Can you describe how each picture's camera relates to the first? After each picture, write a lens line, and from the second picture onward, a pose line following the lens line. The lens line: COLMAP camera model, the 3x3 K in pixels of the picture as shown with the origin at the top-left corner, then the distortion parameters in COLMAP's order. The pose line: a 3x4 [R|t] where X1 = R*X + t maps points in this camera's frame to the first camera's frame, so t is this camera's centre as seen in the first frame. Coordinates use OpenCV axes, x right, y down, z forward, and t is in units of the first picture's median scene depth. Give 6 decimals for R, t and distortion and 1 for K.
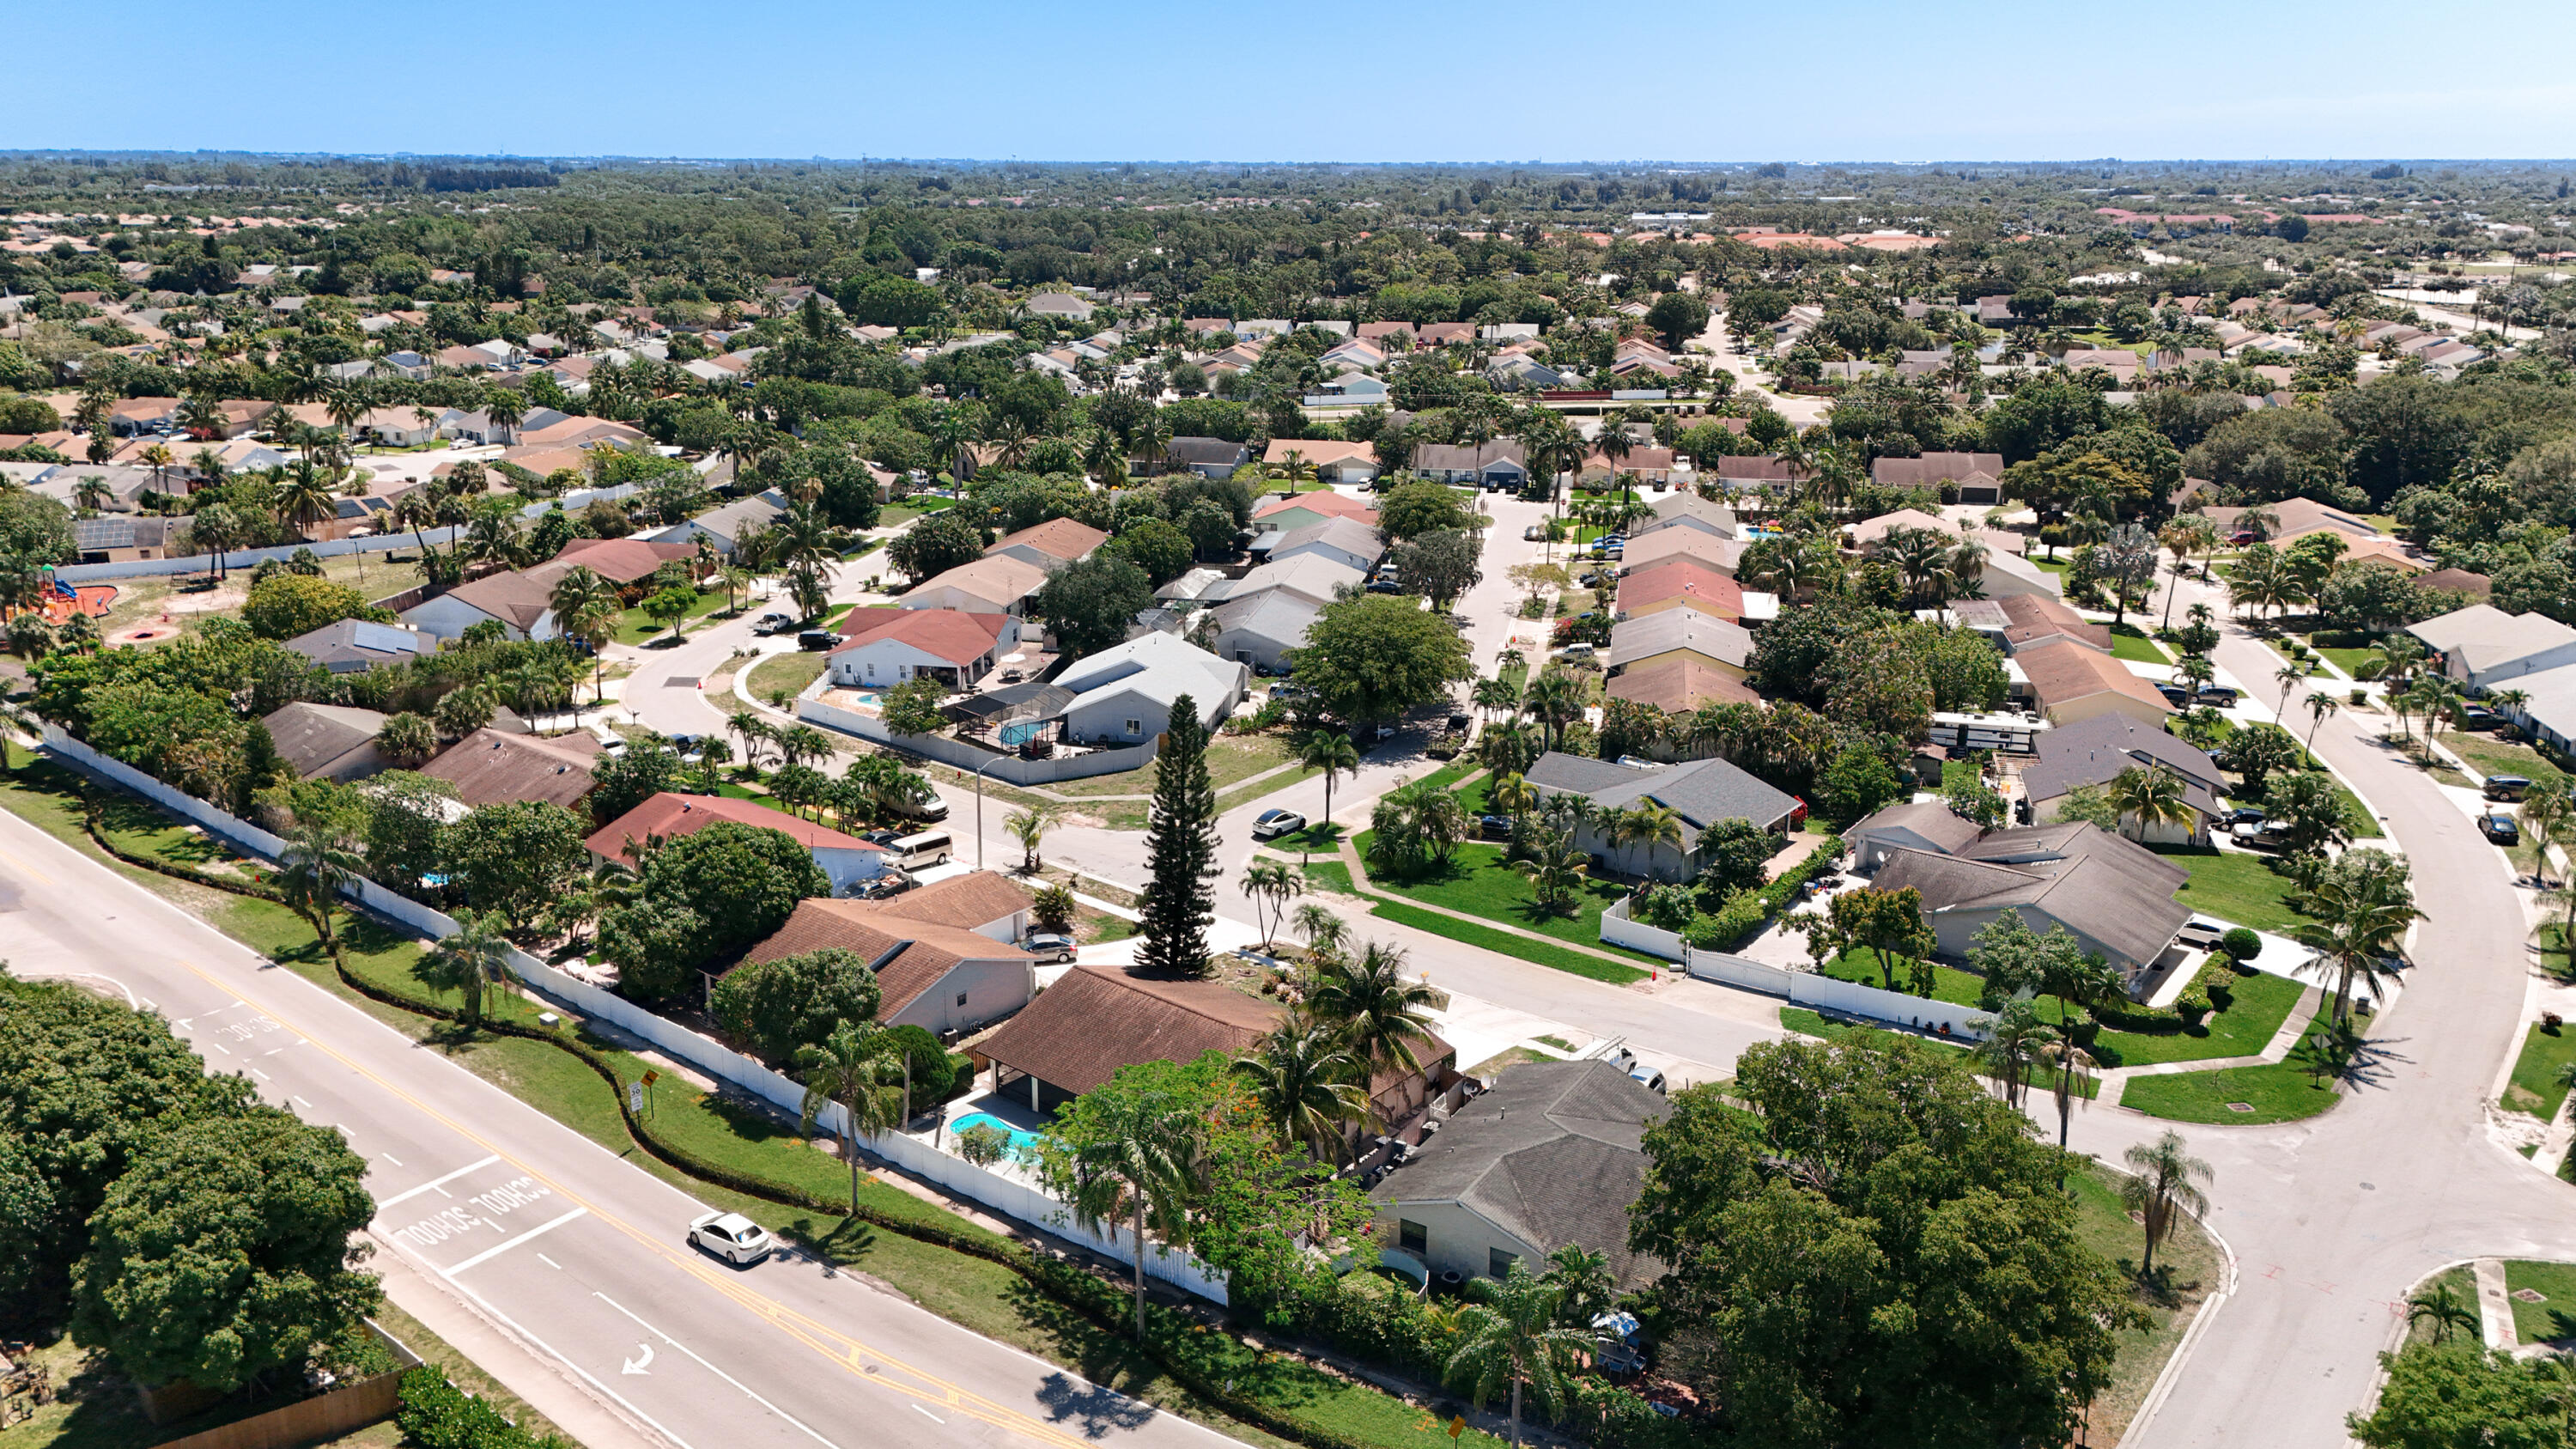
lens RADIAL K [[1932.0, 0, 1288.0], [0, 1932.0, 724.5], [0, 0, 1]] dist [0.125884, -0.186366]
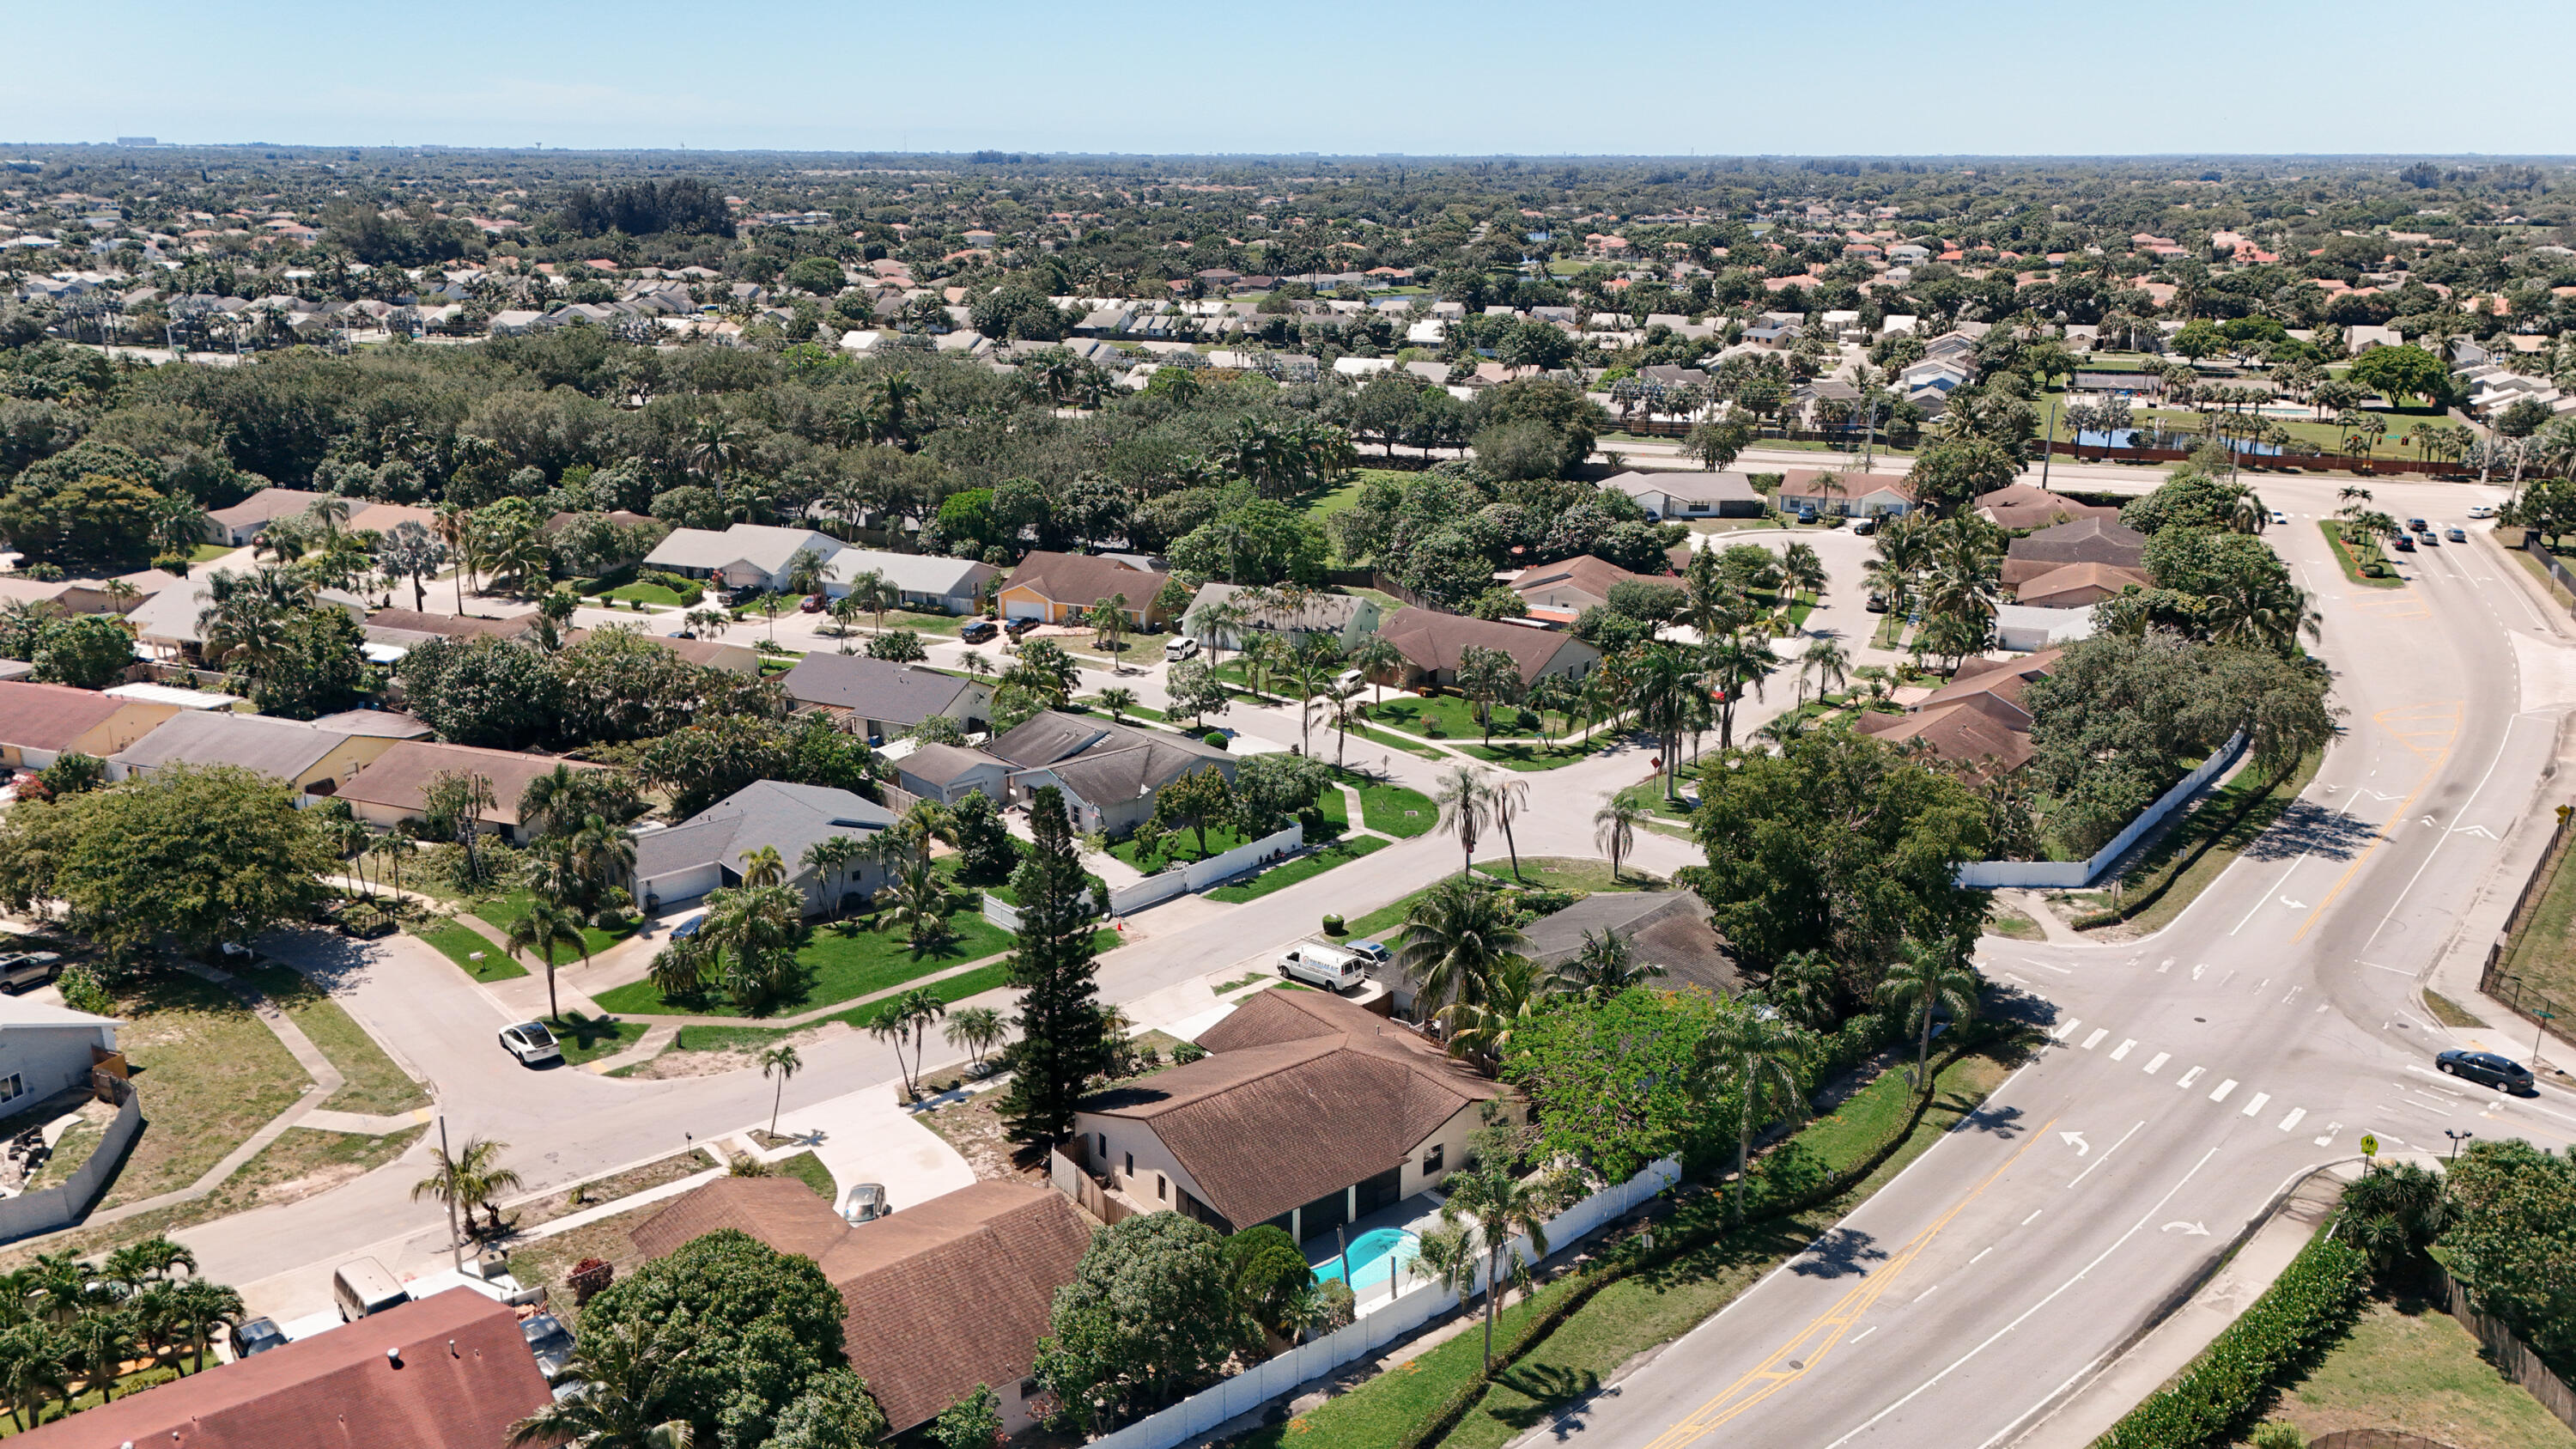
lens RADIAL K [[1932.4, 0, 1288.0], [0, 1932.4, 724.5], [0, 0, 1]] dist [0.121079, -0.141793]
pose [[0.196873, -0.279039, 0.939882, -0.814914], [0.270251, 0.936950, 0.221561, -0.198145], [-0.942447, 0.210385, 0.259870, 0.666964]]
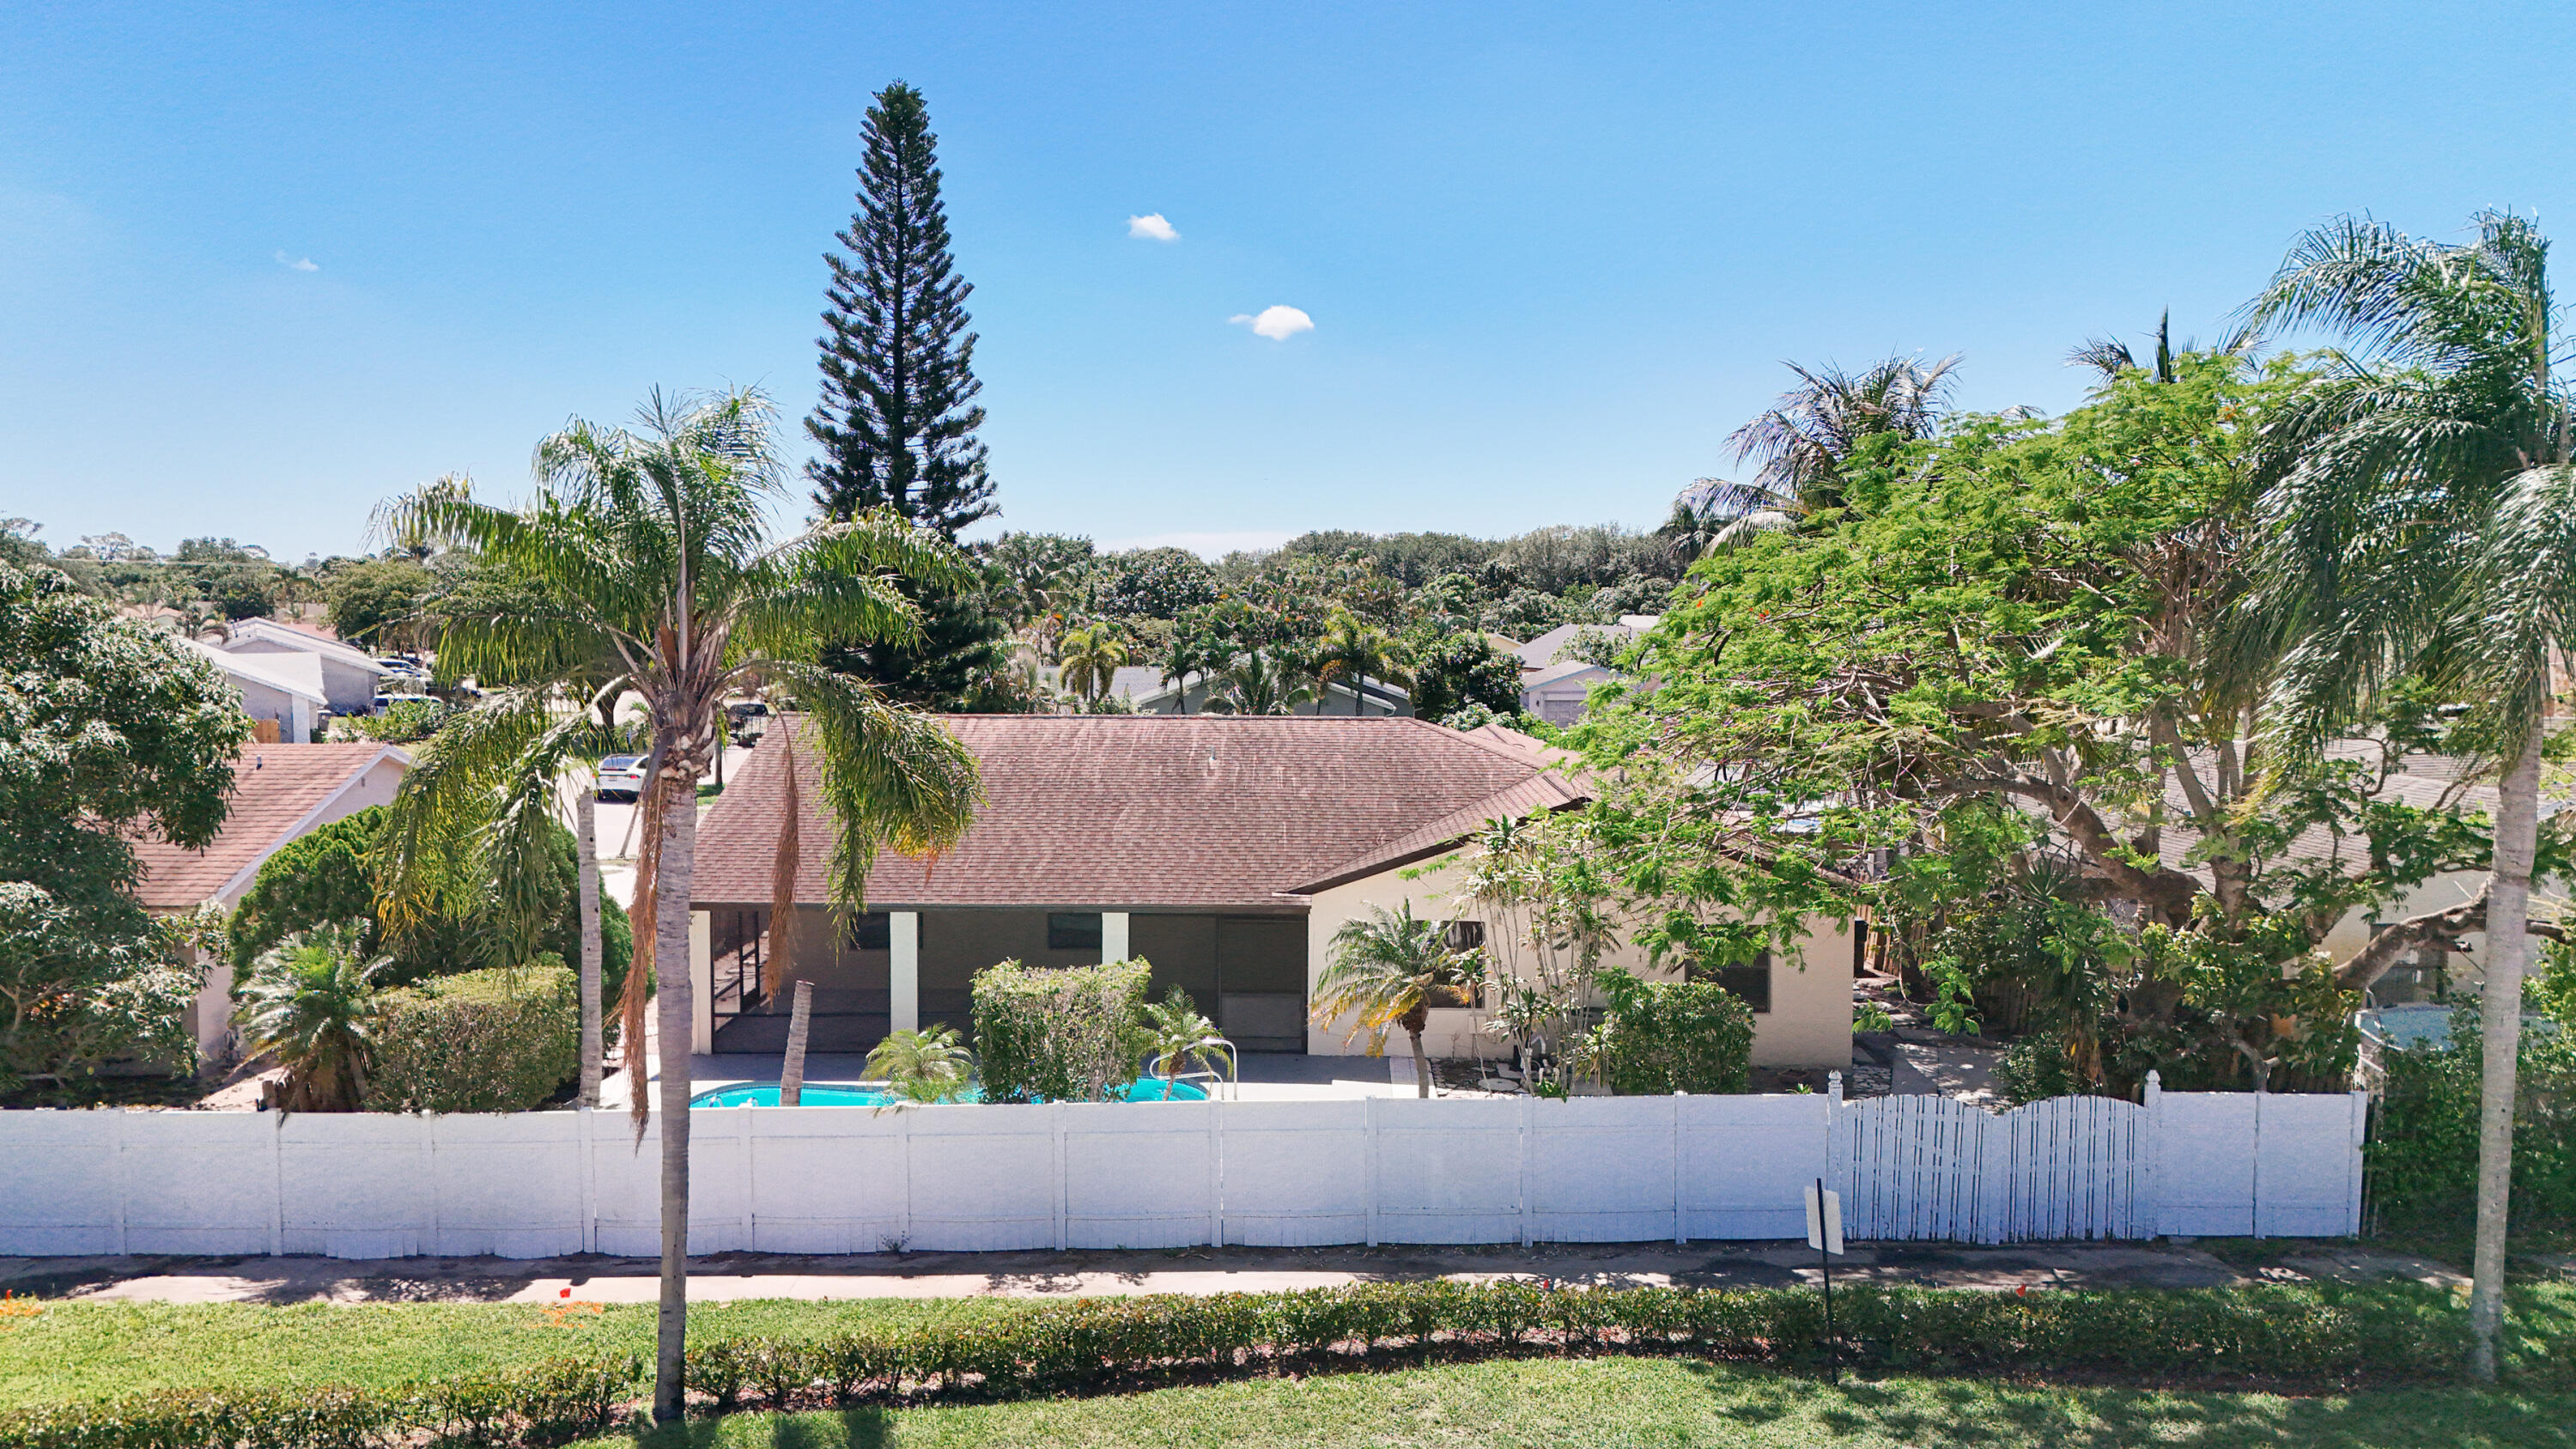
lens RADIAL K [[1897.0, 0, 1288.0], [0, 1897.0, 724.5], [0, 0, 1]] dist [0.057062, -0.040538]
pose [[0.778728, -0.044769, 0.625763, -0.244049], [0.173269, 0.974001, -0.145942, 0.185703], [-0.602960, 0.222074, 0.766239, 0.666478]]
